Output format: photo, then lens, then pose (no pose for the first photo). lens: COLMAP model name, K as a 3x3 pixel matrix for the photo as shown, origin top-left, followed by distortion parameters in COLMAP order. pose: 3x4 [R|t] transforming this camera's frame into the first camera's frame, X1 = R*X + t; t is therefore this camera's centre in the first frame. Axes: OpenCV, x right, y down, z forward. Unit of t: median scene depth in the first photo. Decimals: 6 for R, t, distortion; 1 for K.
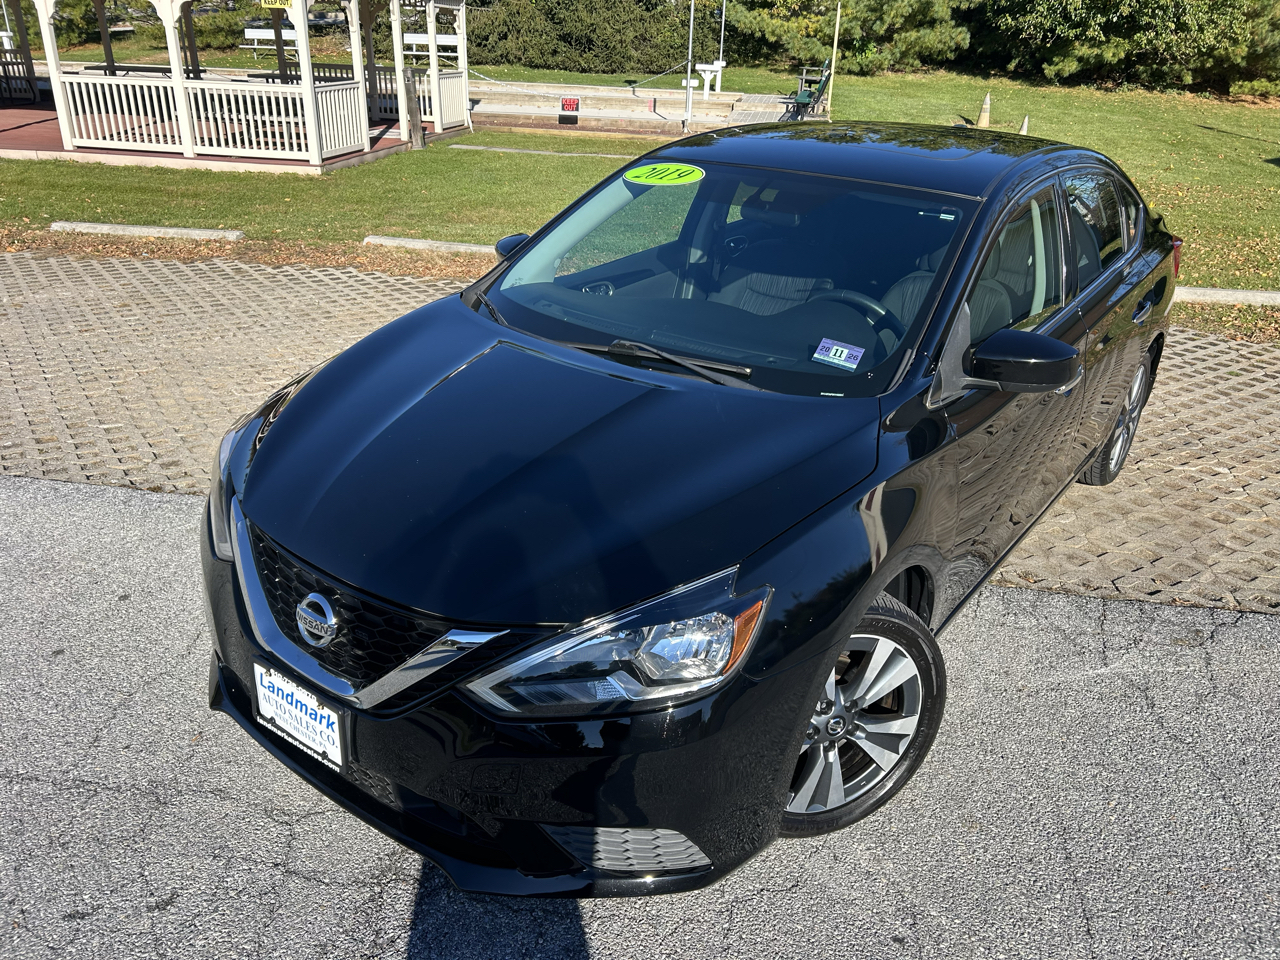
lens RADIAL K [[956.3, 0, 639.7], [0, 956.3, 483.7], [0, 0, 1]] dist [0.049186, -0.067825]
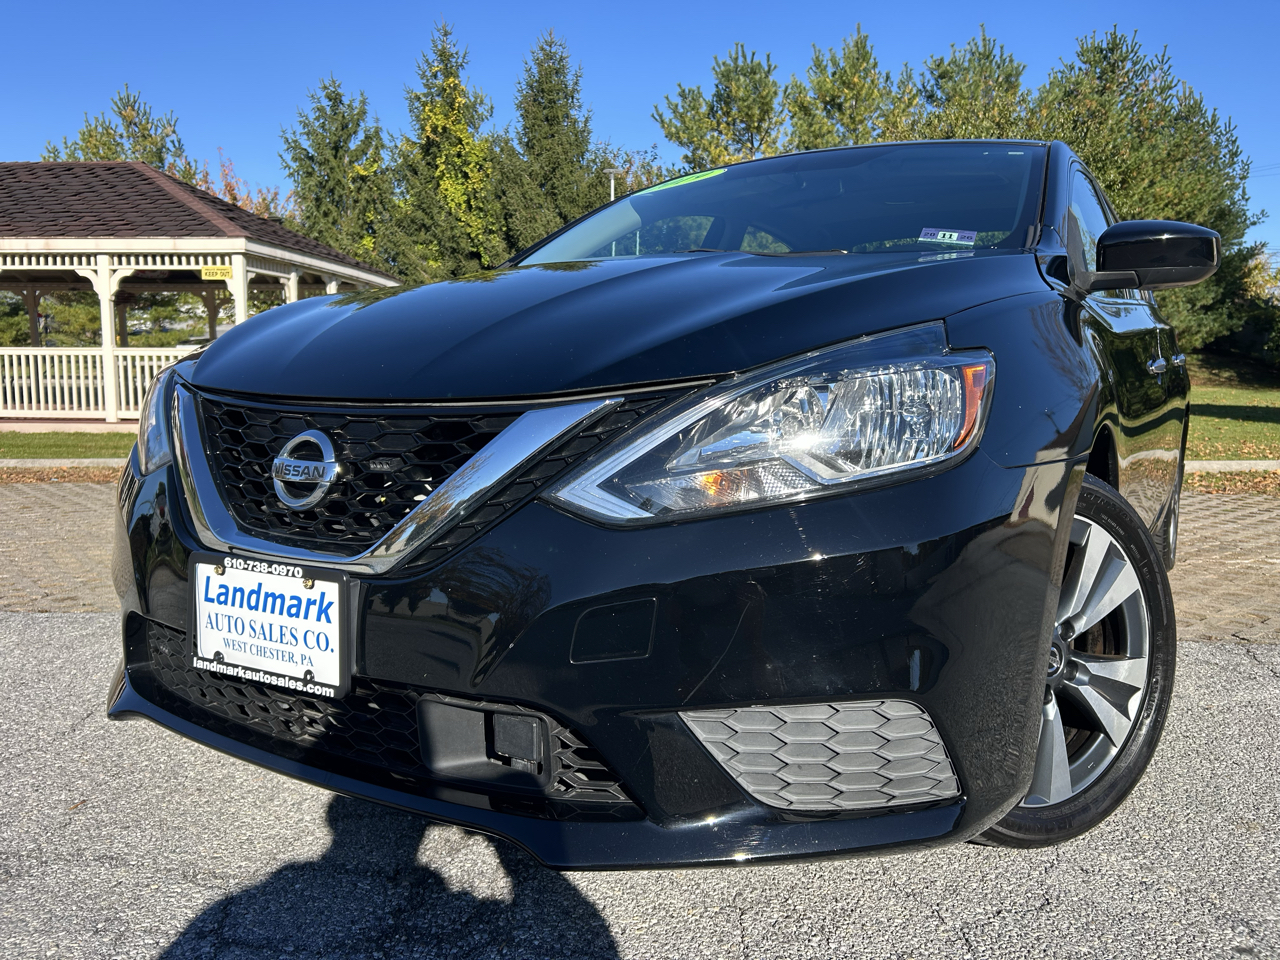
lens RADIAL K [[965.0, 0, 640.0], [0, 965.0, 480.0], [0, 0, 1]] dist [0.009795, -0.009720]
pose [[0.995180, -0.037588, 0.090578, -0.075444], [0.064450, 0.946836, -0.315196, 0.166775], [-0.073915, 0.319515, 0.944694, 0.162268]]
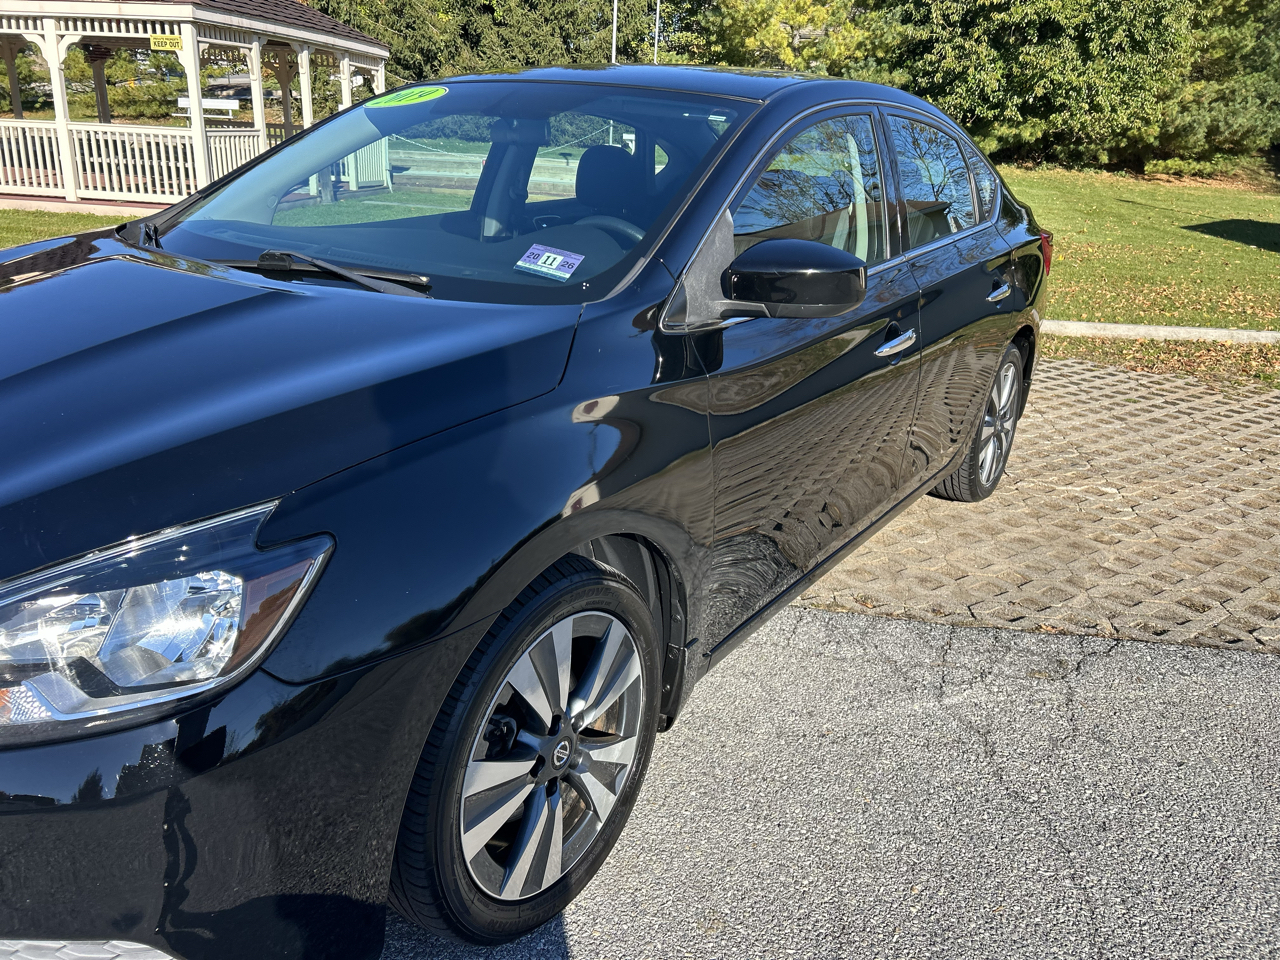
lens RADIAL K [[957.3, 0, 637.1], [0, 957.3, 465.3], [0, 0, 1]] dist [0.046023, -0.059150]
pose [[0.999026, 0.000601, 0.044115, 0.139750], [0.003771, 0.995086, -0.098943, 0.050016], [-0.043958, 0.099013, 0.994115, 0.149463]]
